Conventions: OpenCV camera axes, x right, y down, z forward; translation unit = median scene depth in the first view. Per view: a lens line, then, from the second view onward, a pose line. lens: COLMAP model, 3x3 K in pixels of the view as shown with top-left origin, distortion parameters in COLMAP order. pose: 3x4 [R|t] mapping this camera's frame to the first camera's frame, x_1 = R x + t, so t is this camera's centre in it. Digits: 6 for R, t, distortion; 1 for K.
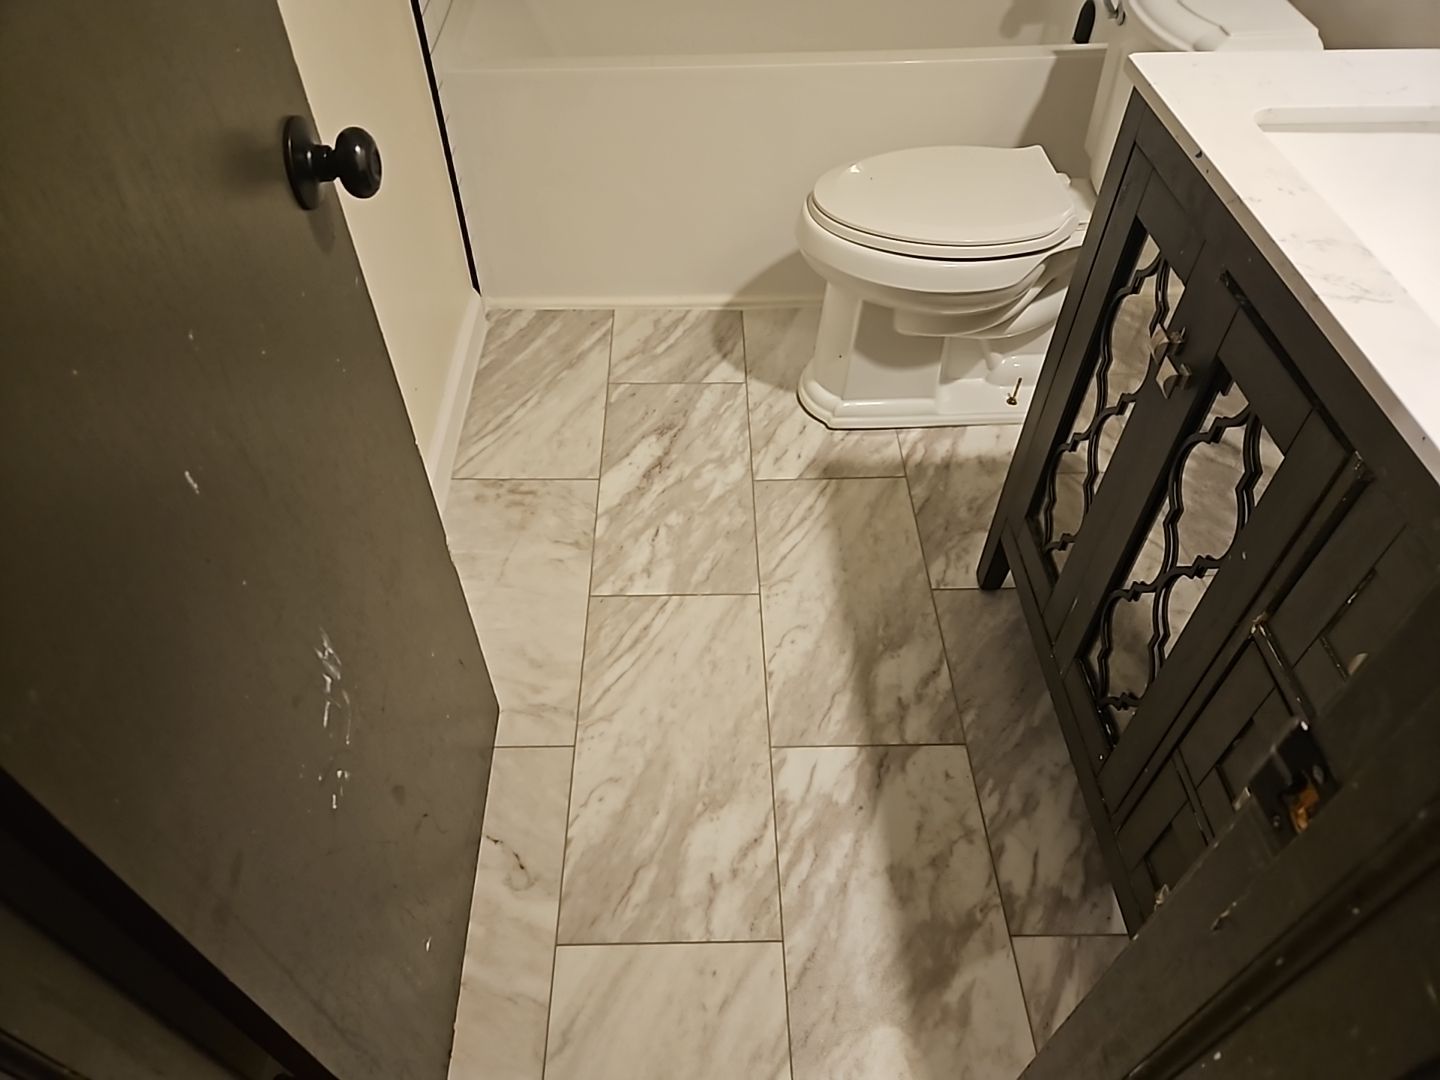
lens RADIAL K [[958.1, 0, 710.6], [0, 958.1, 552.4], [0, 0, 1]] dist [0.091403, -0.092448]
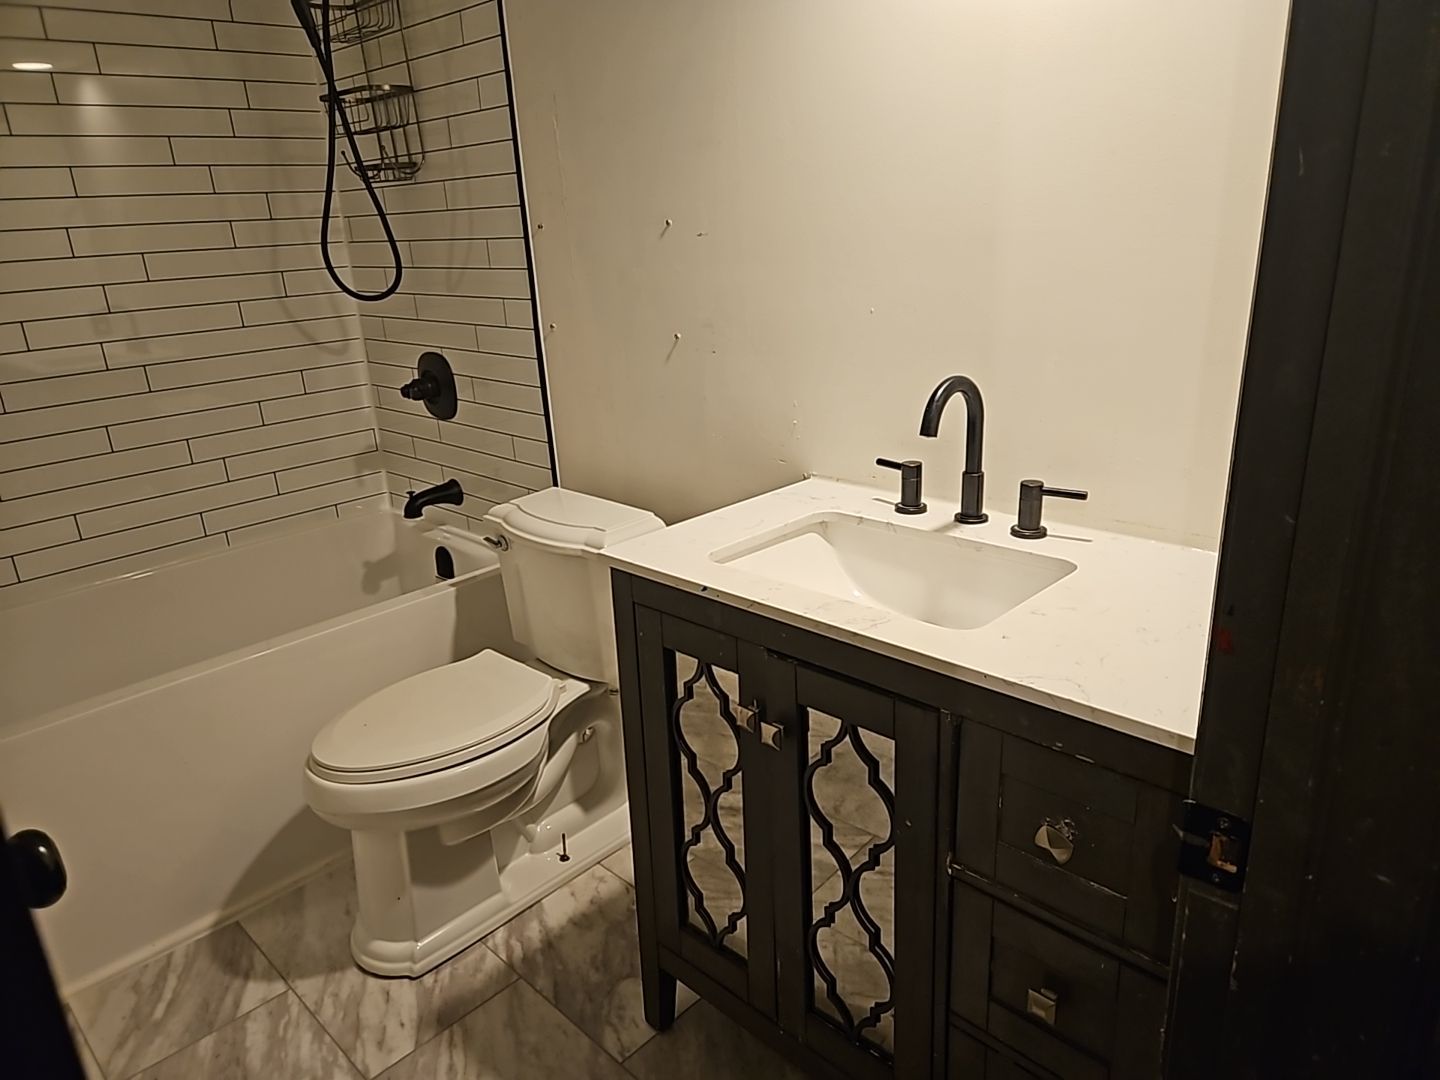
lens RADIAL K [[961.5, 0, 720.0], [0, 961.5, 540.0], [0, 0, 1]] dist [0.078492, -0.071561]
pose [[0.715132, -0.251573, 0.652149, -0.178709], [0.548149, 0.780765, -0.299900, -0.019667], [-0.433728, 0.571942, 0.696249, 0.001603]]
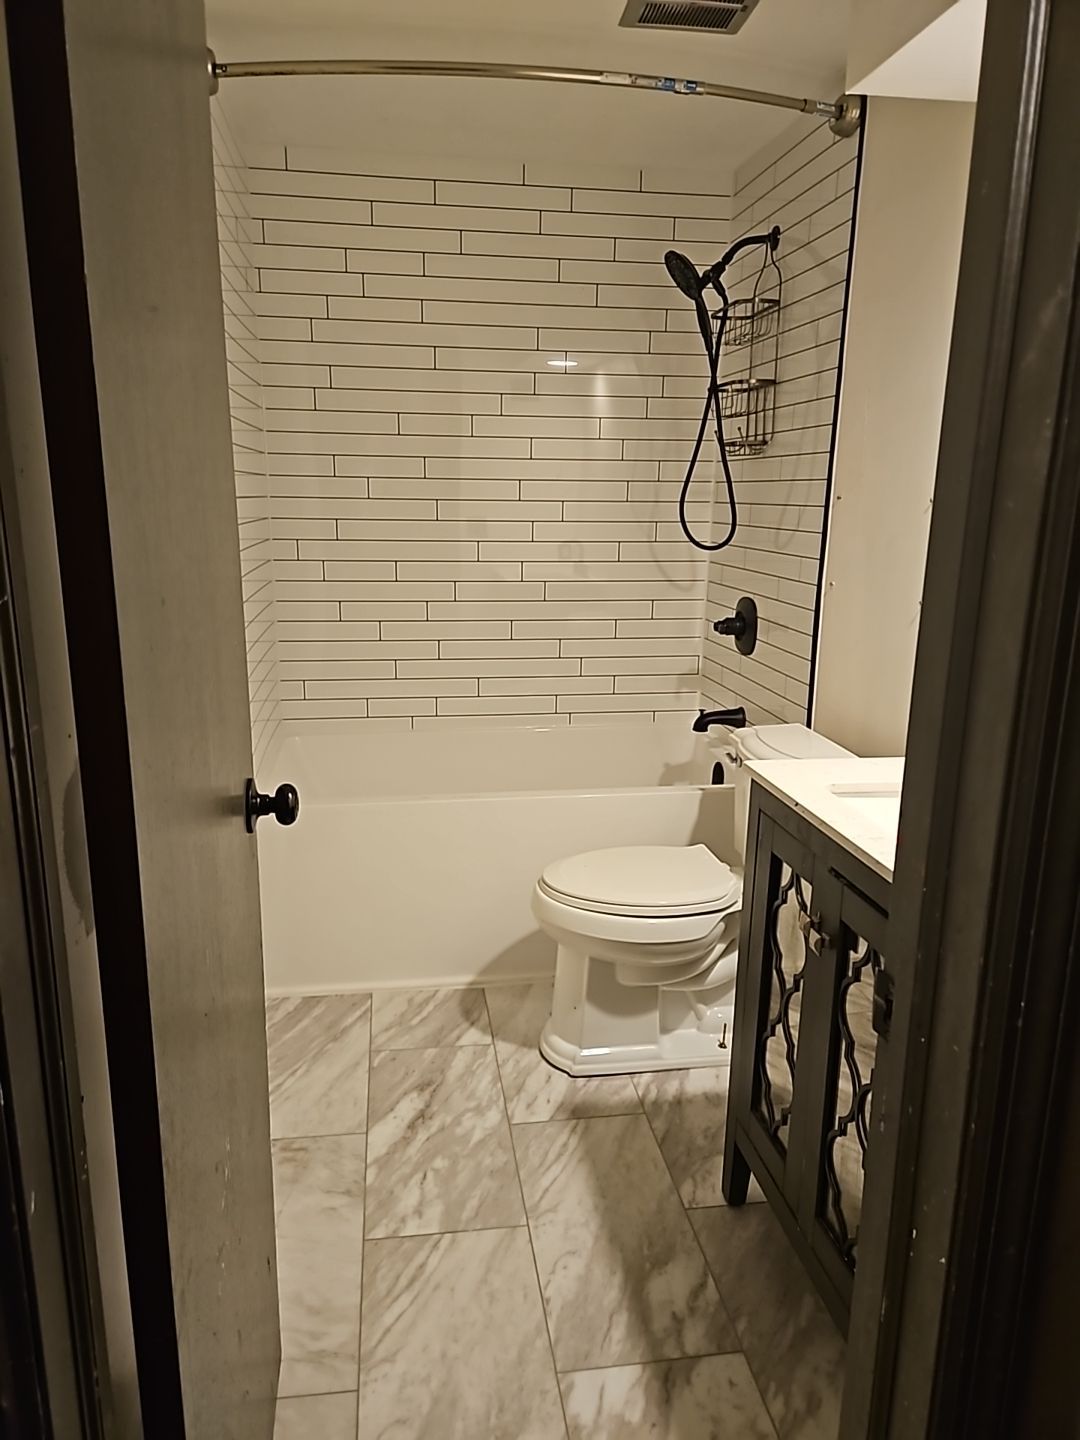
lens RADIAL K [[958.1, 0, 532.8], [0, 958.1, 717.7], [0, 0, 1]] dist [0.091403, -0.092448]
pose [[0.991203, -0.009427, 0.132012, -0.072363], [0.082660, 0.823086, -0.561869, 0.170257], [-0.103360, 0.567839, 0.816625, -0.171884]]
